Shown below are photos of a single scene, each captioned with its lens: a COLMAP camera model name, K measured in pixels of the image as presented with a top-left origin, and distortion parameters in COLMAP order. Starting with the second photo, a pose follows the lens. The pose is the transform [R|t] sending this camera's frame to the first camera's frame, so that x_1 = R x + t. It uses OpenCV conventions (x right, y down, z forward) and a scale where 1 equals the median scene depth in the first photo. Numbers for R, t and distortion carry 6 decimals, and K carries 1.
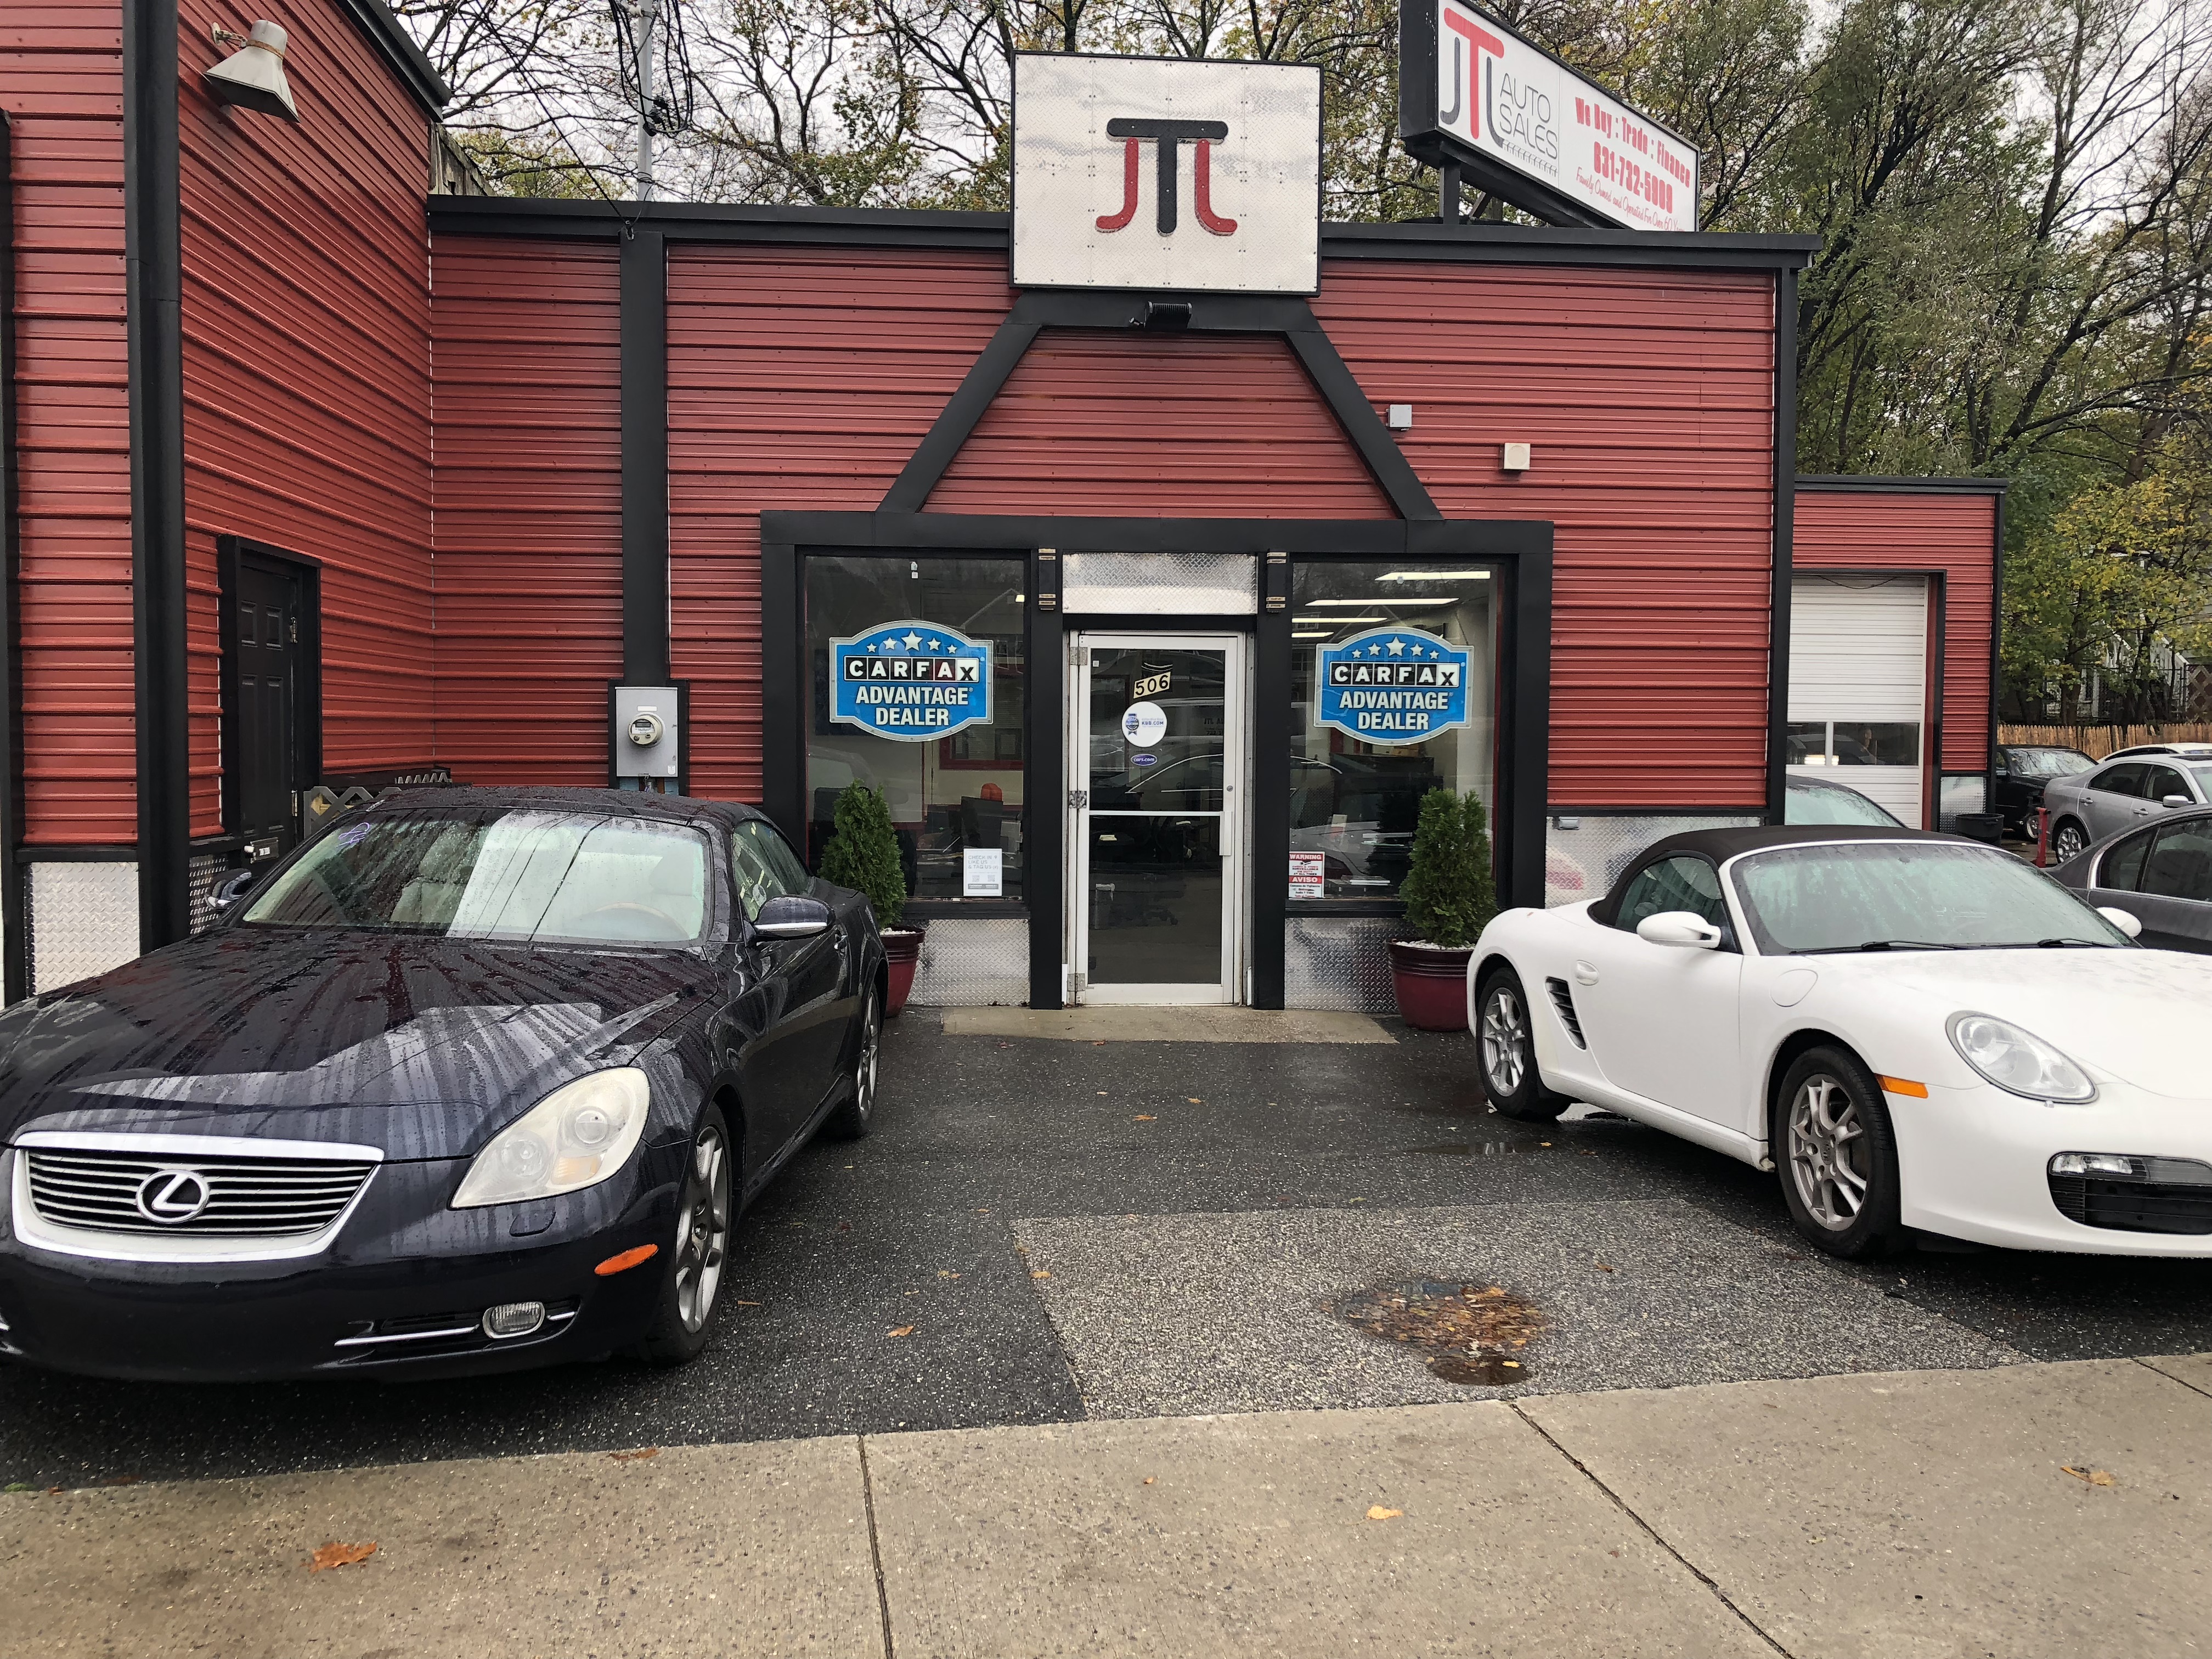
lens RADIAL K [[1790.1, 0, 1104.5], [0, 1790.1, 826.4], [0, 0, 1]] dist [0.037022, -0.039539]
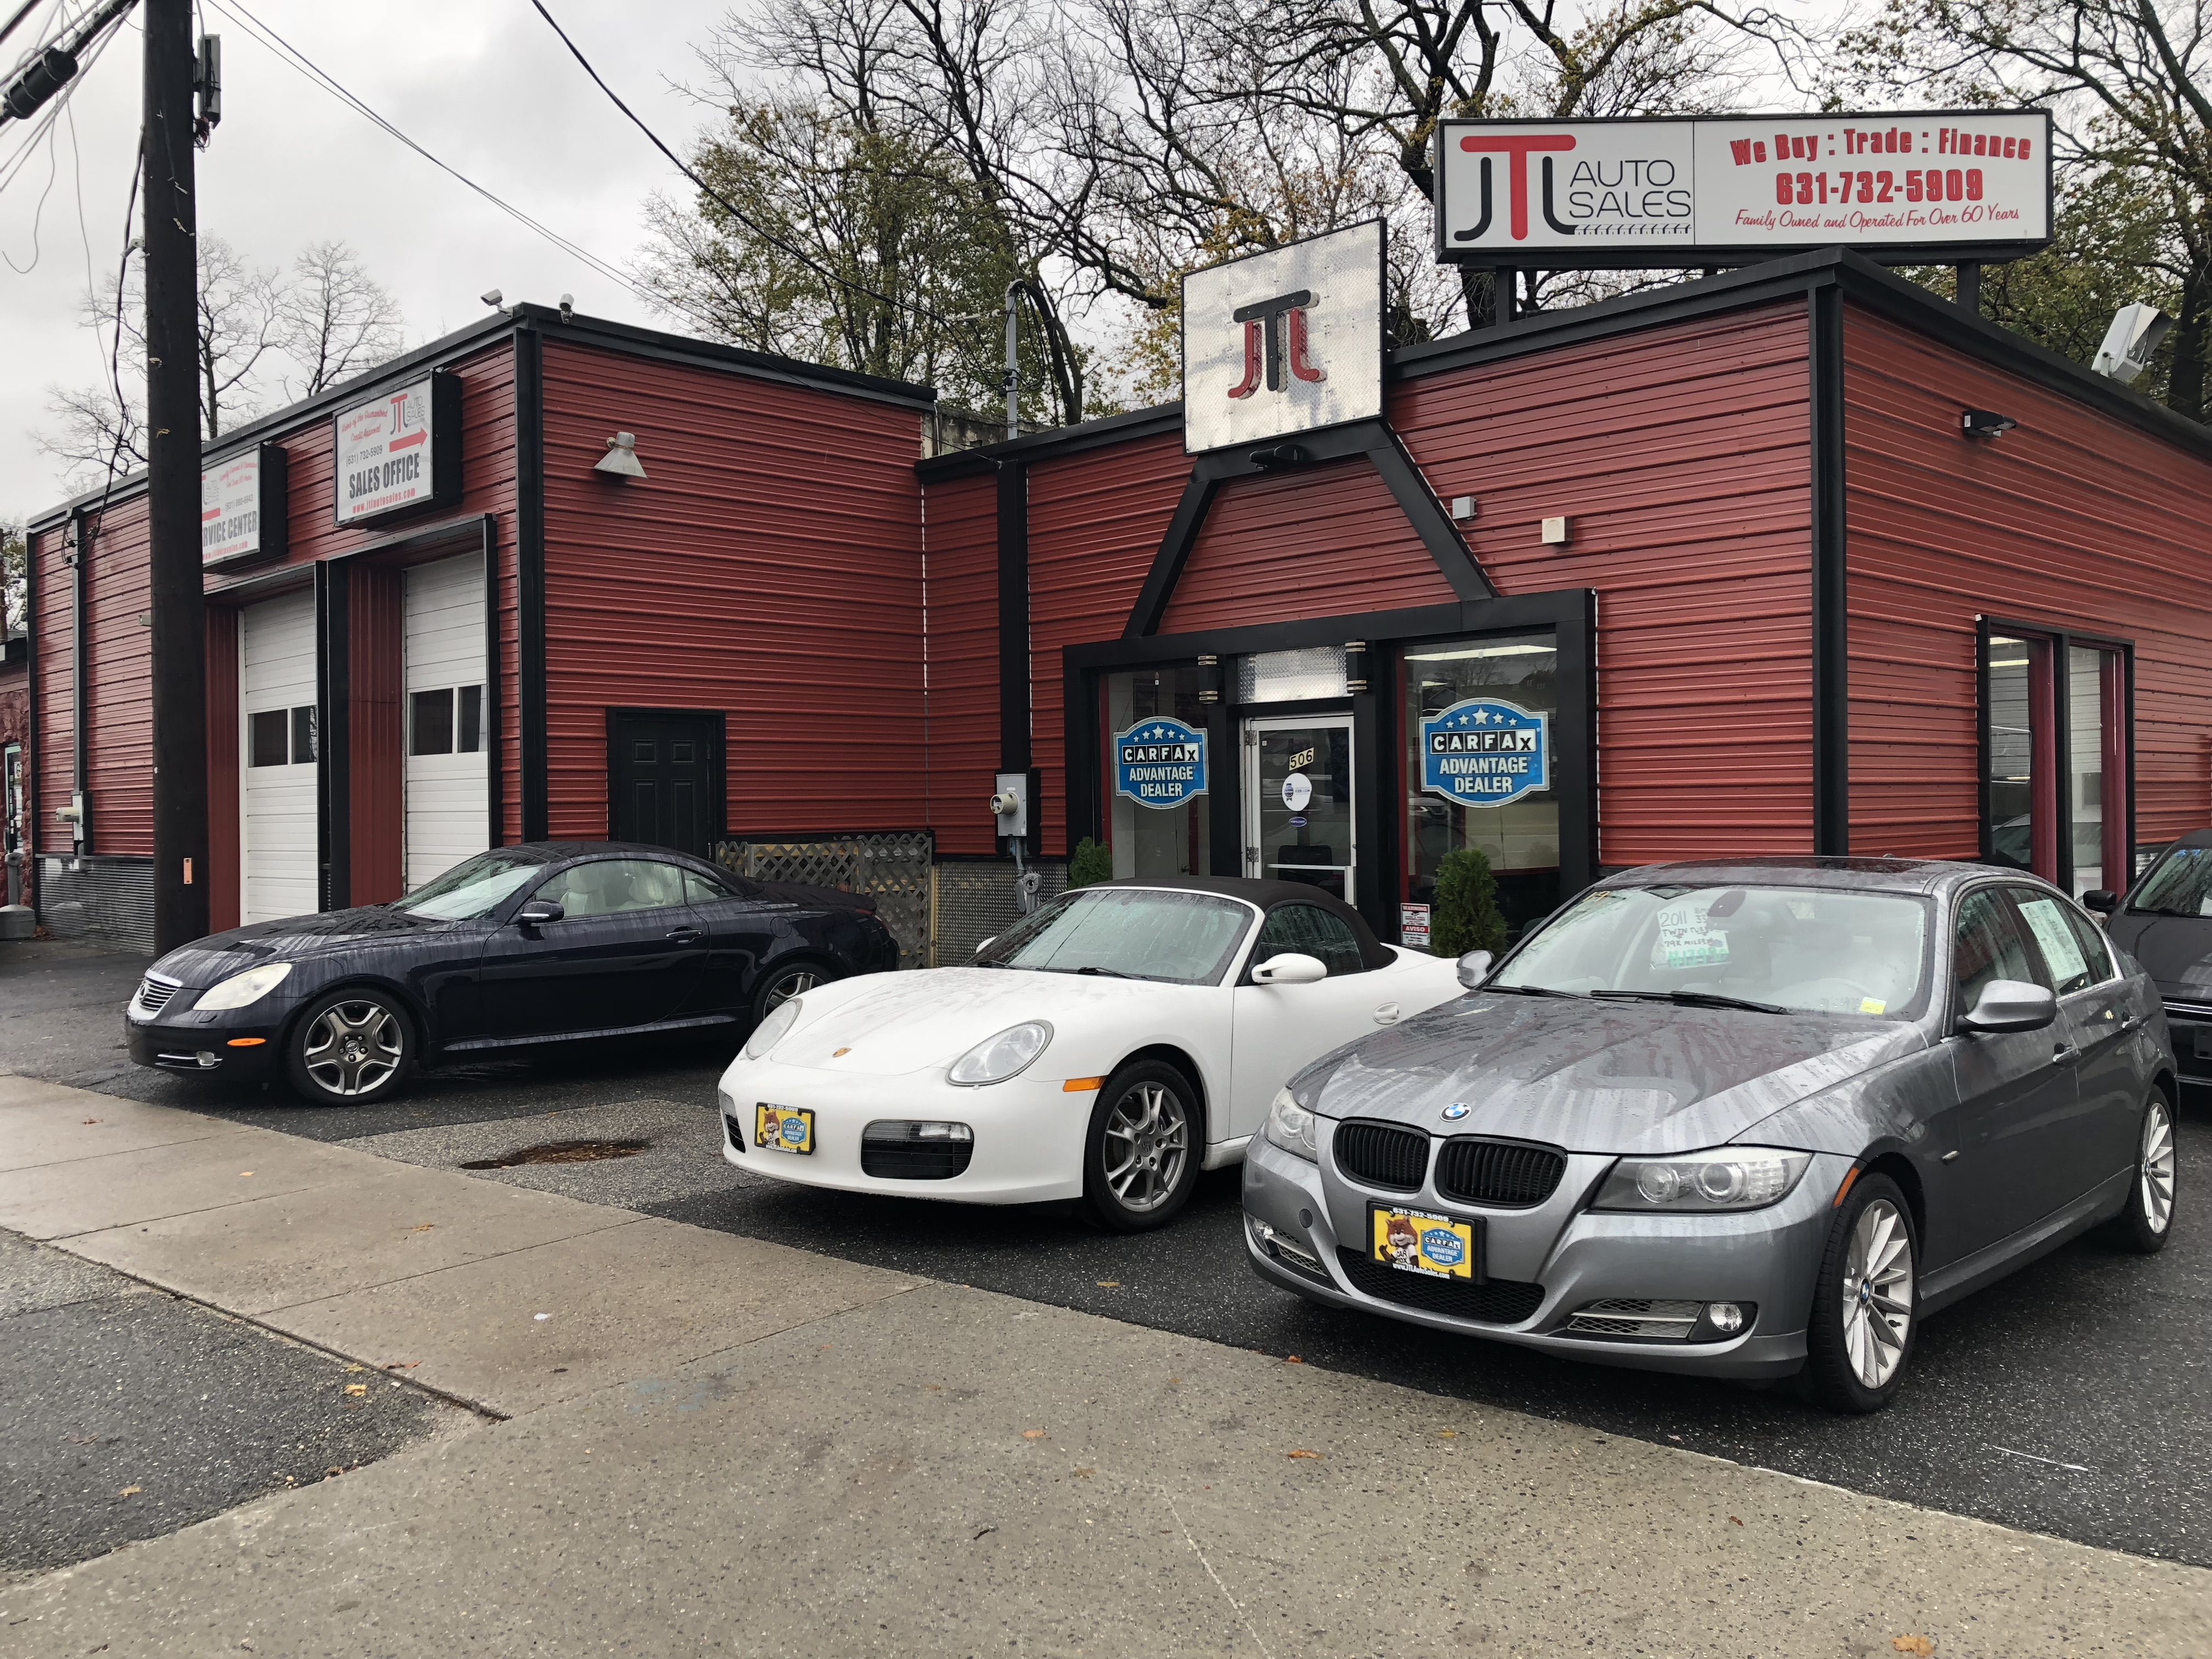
lens RADIAL K [[1790.1, 0, 1101.8], [0, 1790.1, 821.6], [0, 0, 1]] dist [0.037022, -0.039539]
pose [[0.635371, -0.006044, -0.772183, 0.865423], [-0.023247, 0.999366, -0.026951, -0.002273], [0.771857, 0.035075, 0.634828, 0.140200]]
